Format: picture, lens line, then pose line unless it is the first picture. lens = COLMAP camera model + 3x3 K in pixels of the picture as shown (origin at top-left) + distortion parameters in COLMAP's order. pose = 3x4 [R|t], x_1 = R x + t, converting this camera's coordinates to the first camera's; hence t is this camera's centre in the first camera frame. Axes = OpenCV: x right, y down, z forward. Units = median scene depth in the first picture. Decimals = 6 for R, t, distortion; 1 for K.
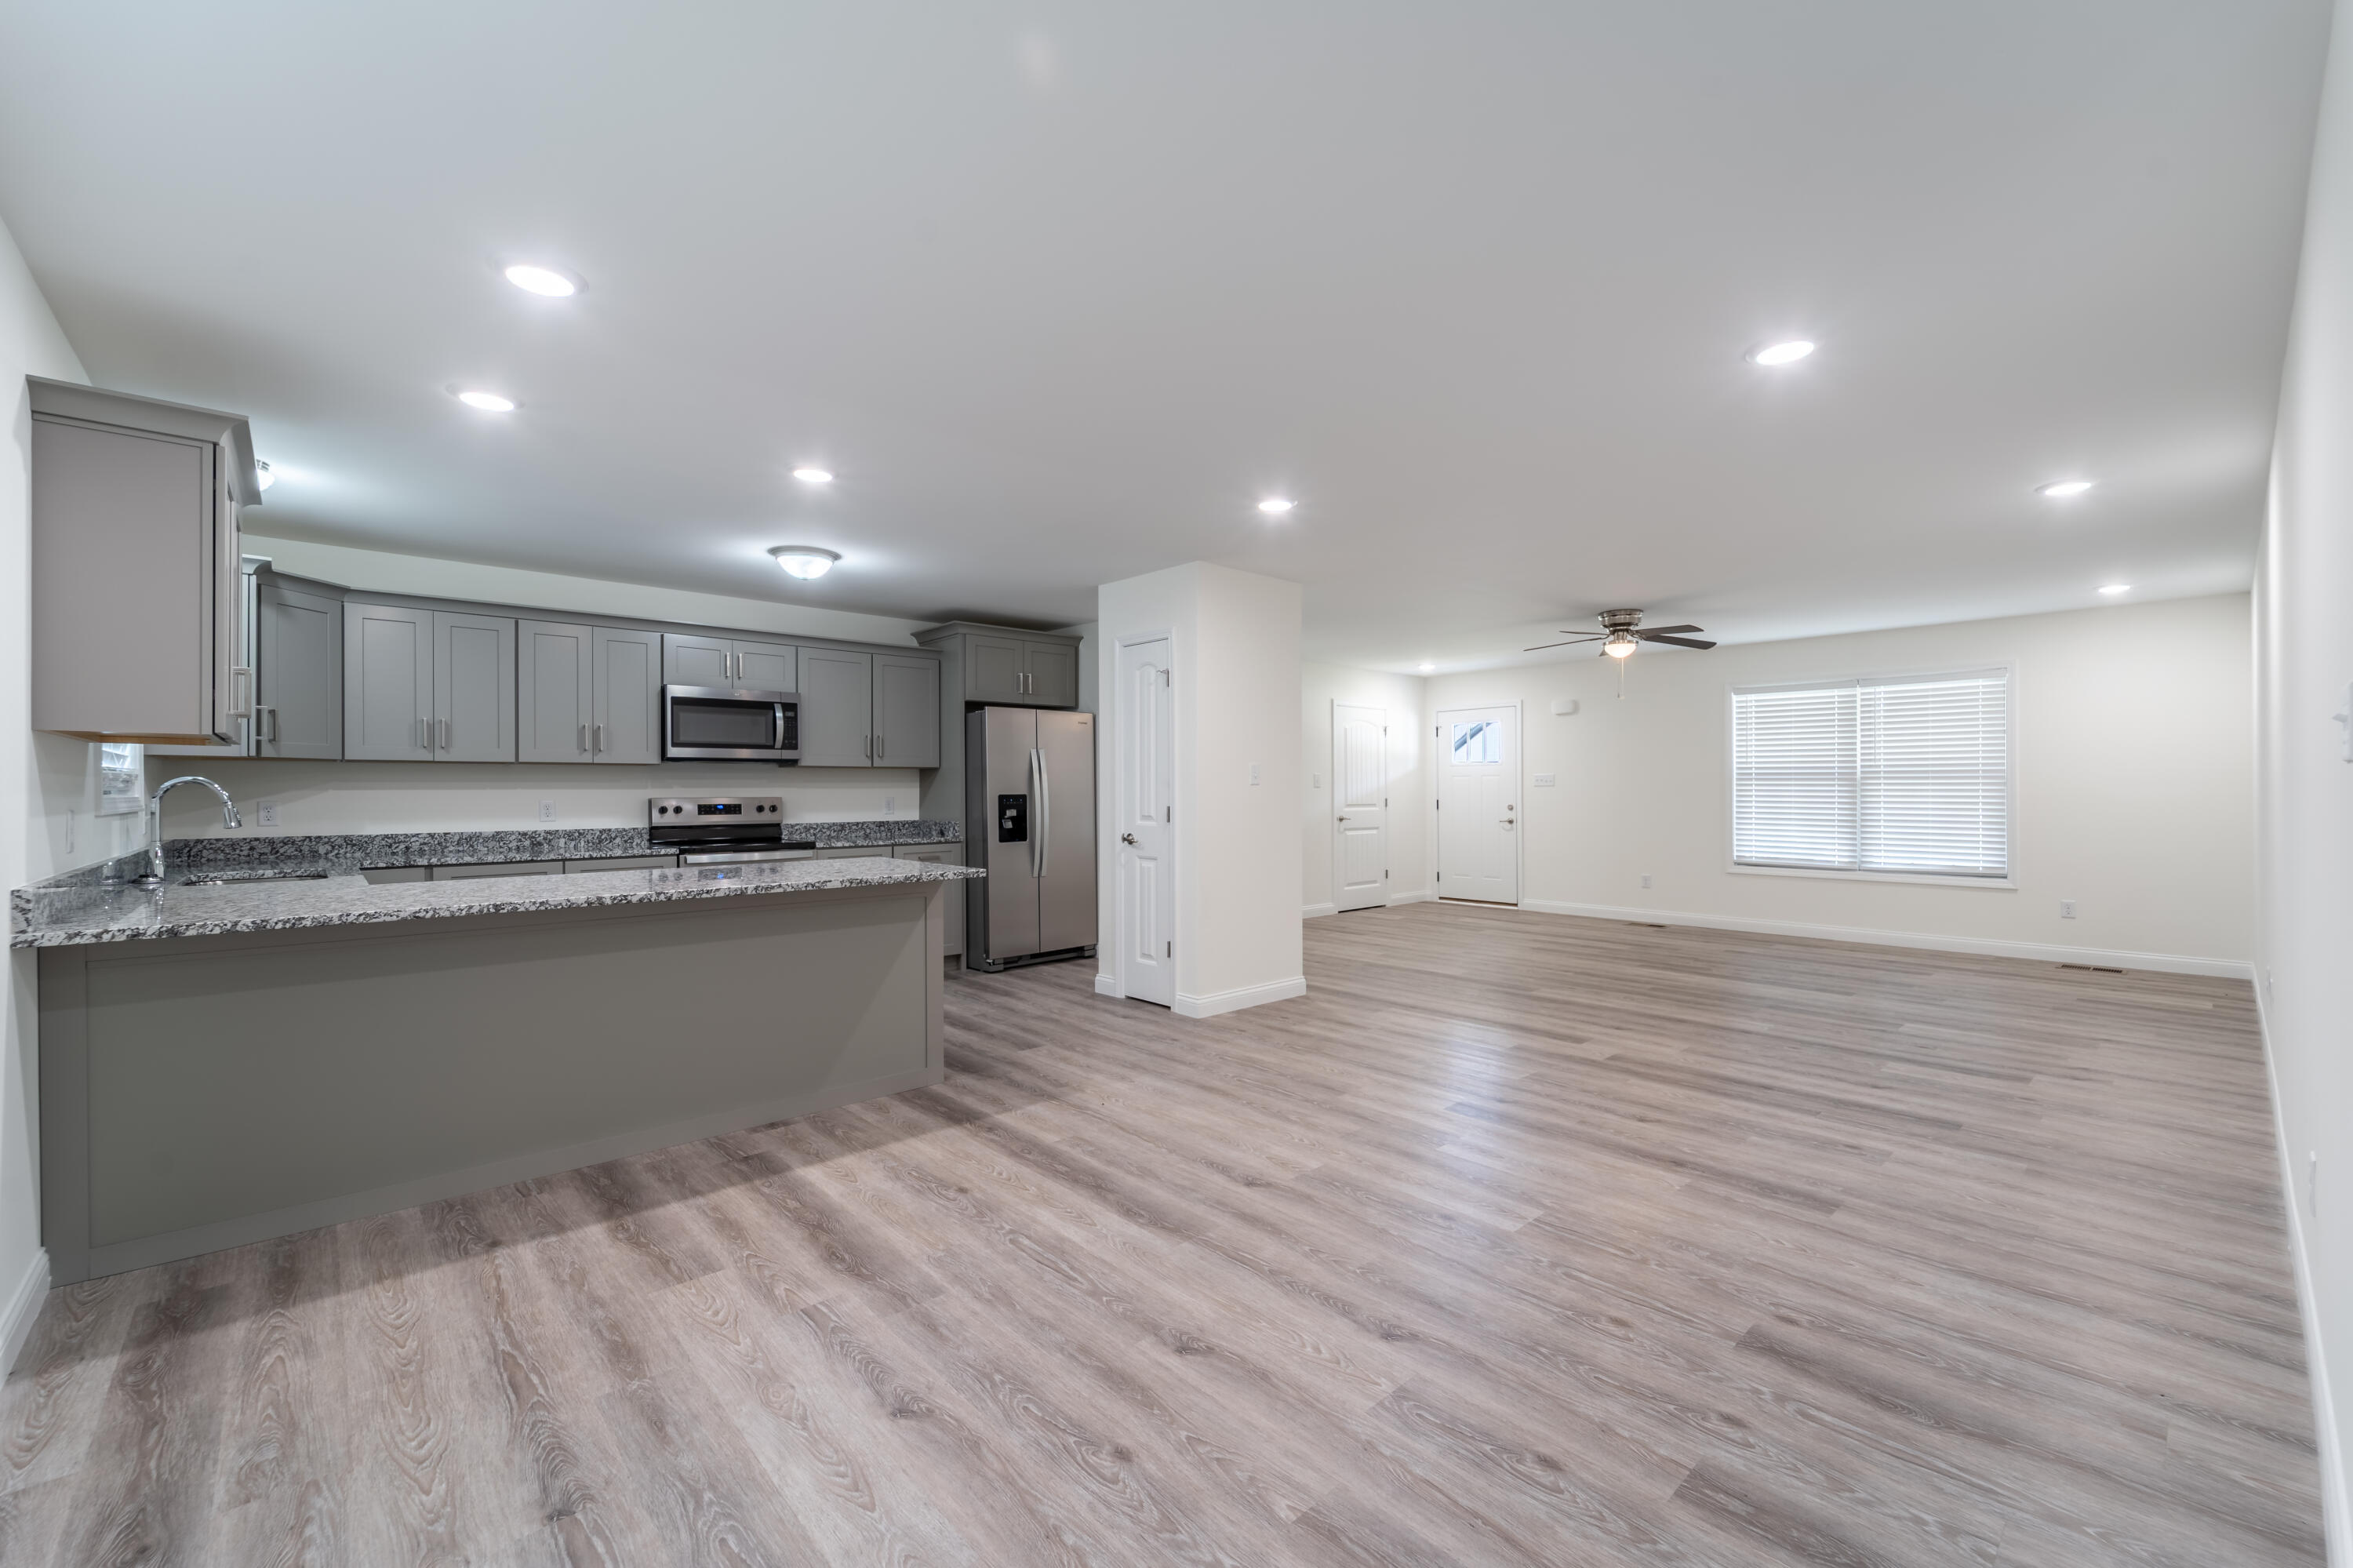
lens RADIAL K [[950.2, 0, 1182.8], [0, 950.2, 788.9], [0, 0, 1]] dist [0.005723, -0.004432]
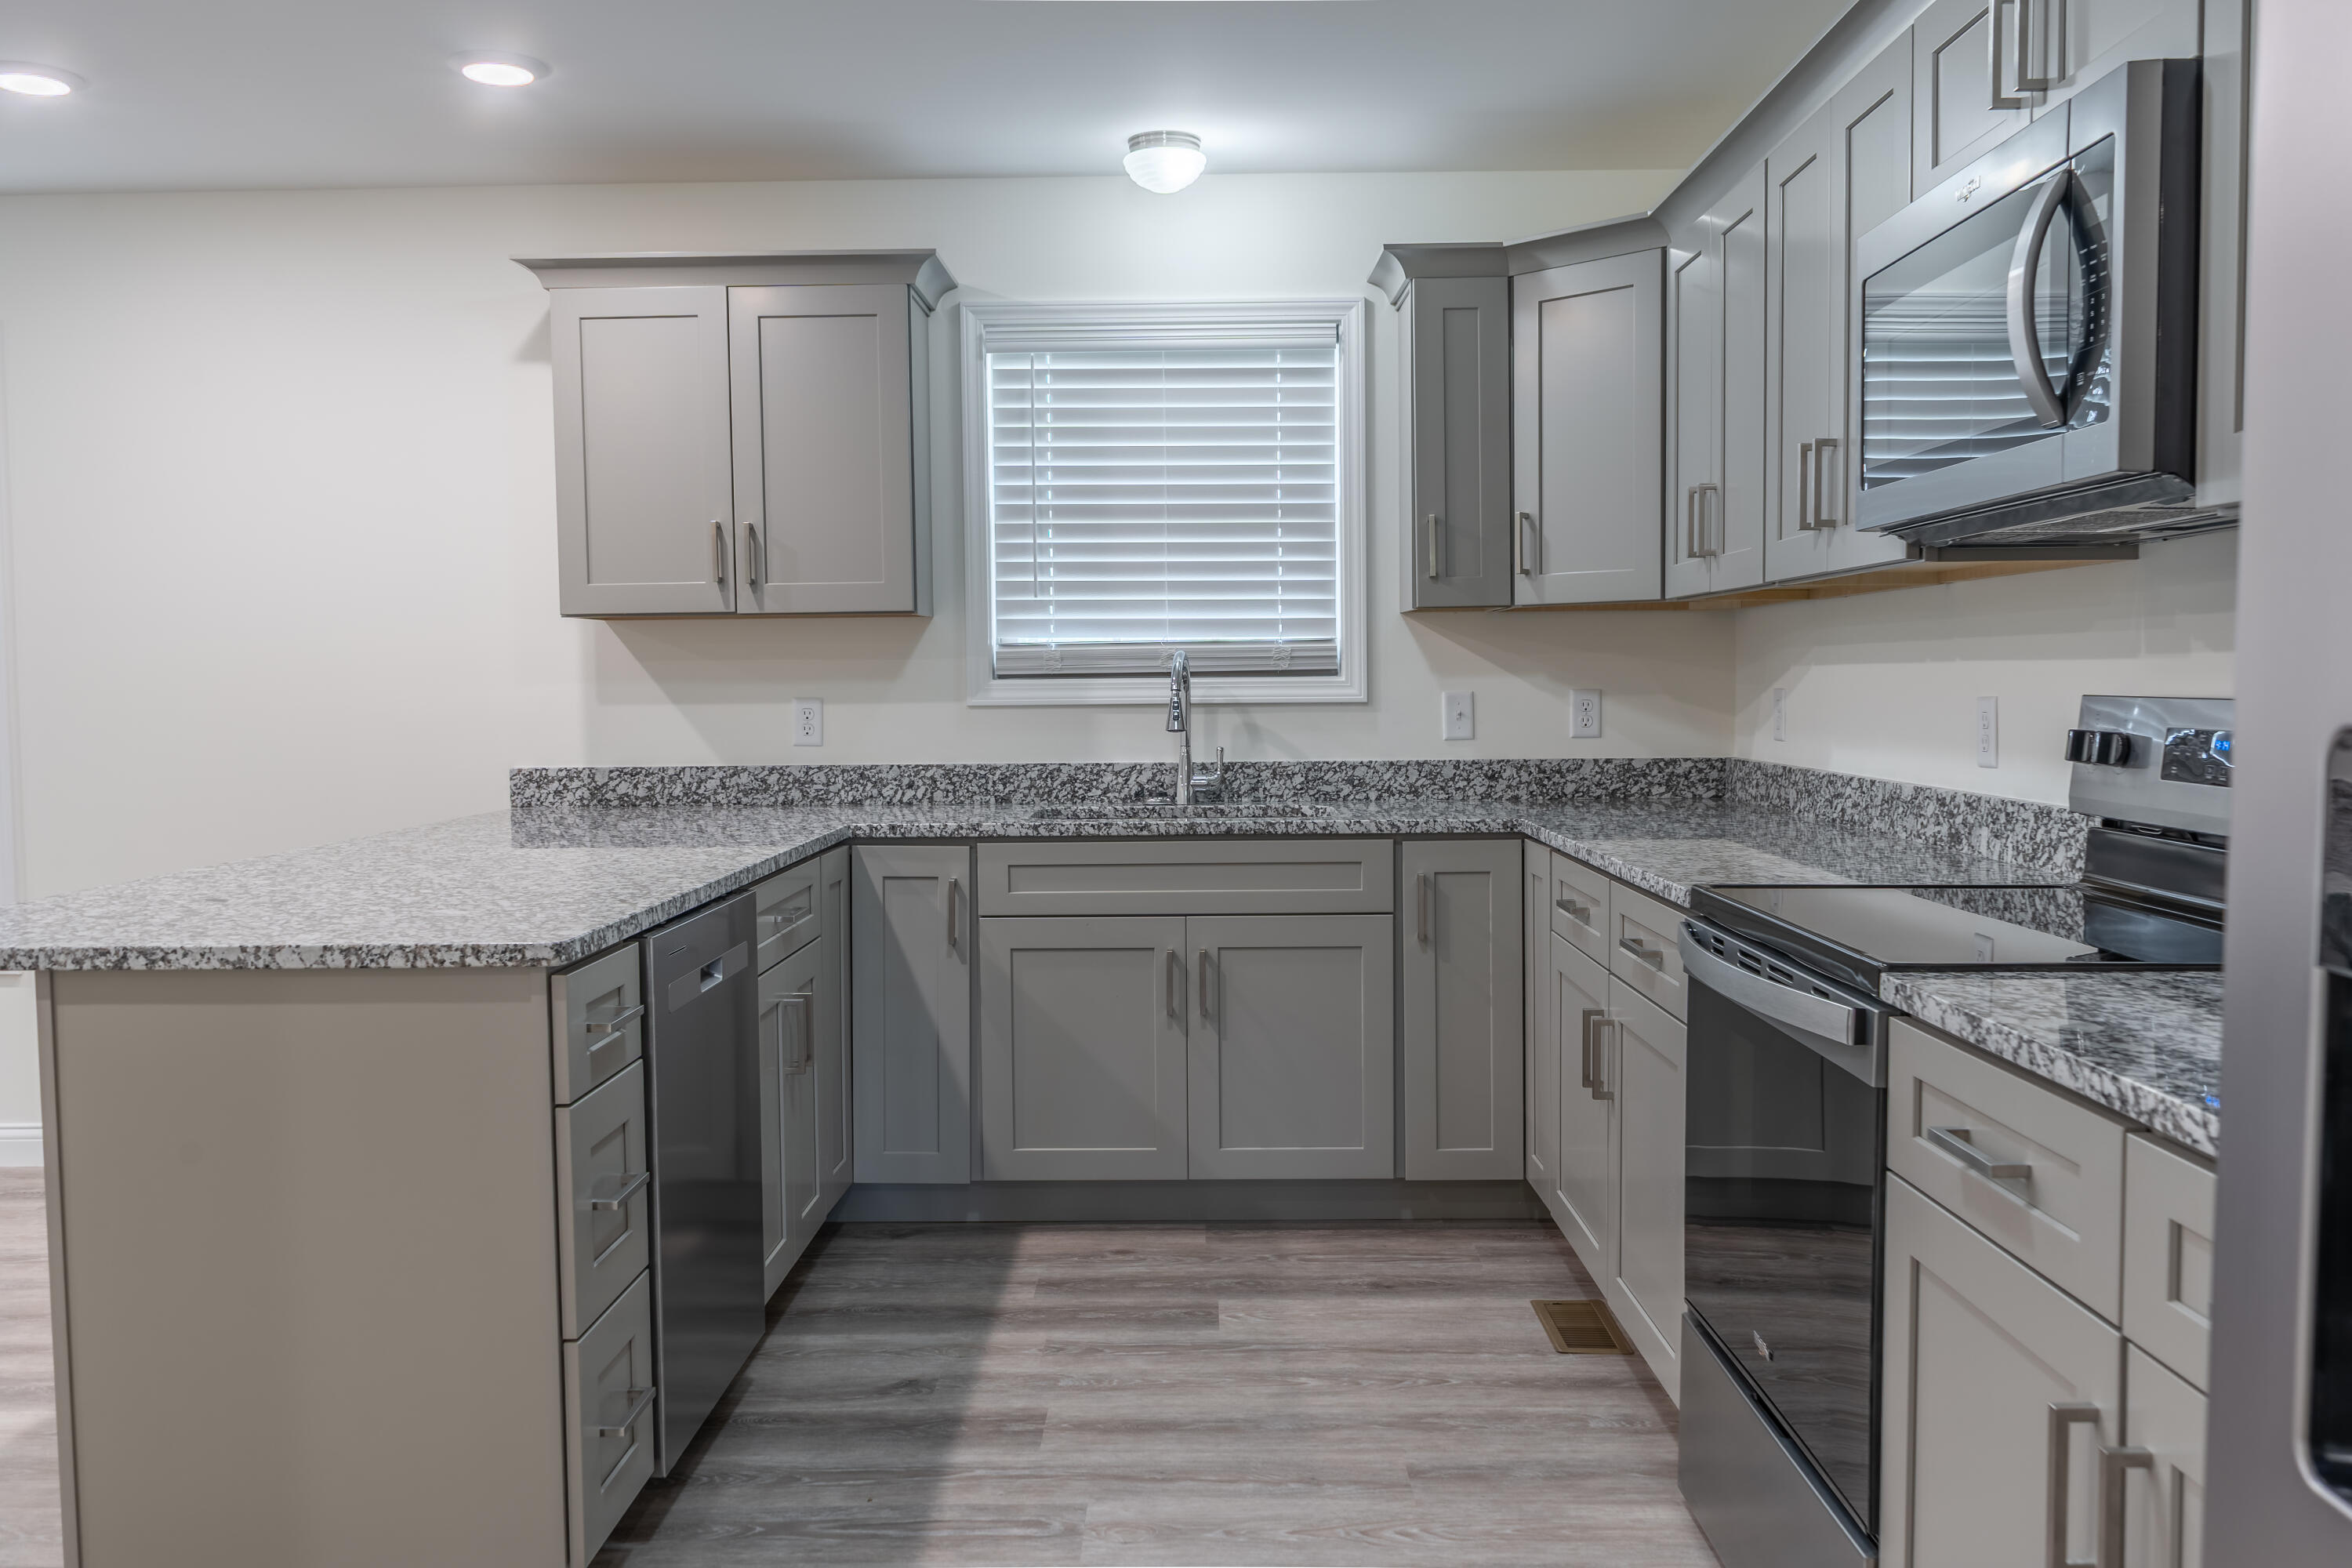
lens RADIAL K [[1877.3, 0, 1166.9], [0, 1877.3, 780.3], [0, 0, 1]] dist [0.000209, -0.012160]
pose [[-0.689405, 0.049384, -0.722691, -0.055794], [0.012055, 0.998317, 0.056719, 0.001592], [0.724276, 0.030390, -0.688840, 1.184715]]
